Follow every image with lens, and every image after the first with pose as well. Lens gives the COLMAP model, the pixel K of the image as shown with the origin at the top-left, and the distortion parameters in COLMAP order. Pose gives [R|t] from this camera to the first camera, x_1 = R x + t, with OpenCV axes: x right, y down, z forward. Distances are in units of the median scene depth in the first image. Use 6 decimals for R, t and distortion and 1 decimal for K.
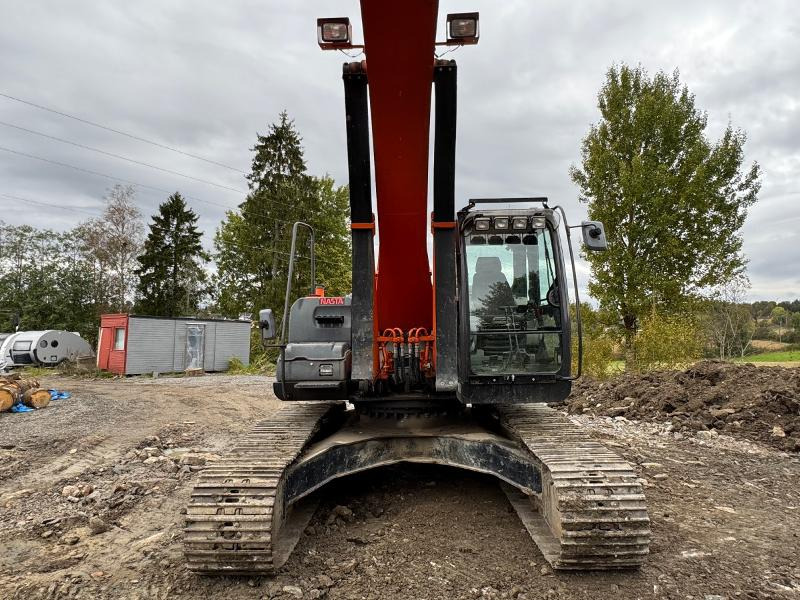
lens RADIAL K [[509.4, 0, 383.4], [0, 509.4, 286.7], [0, 0, 1]] dist [-0.001911, -0.000013]
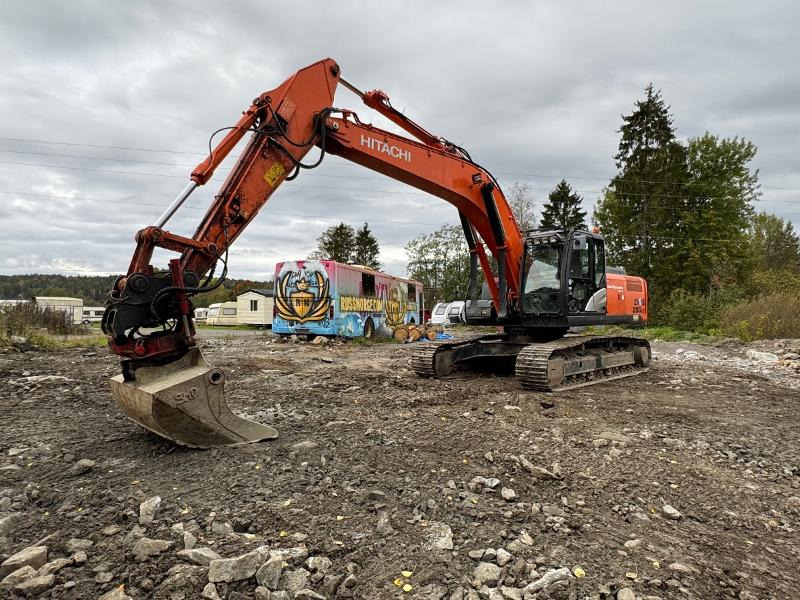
lens RADIAL K [[501.0, 0, 400.0], [0, 501.0, 300.0], [0, 0, 1]] dist [-0.004016, 0.000921]
pose [[0.710790, -0.015084, -0.703243, 0.149740], [0.075702, 0.995604, 0.055160, -0.006148], [0.699319, -0.092444, 0.708807, -0.105875]]
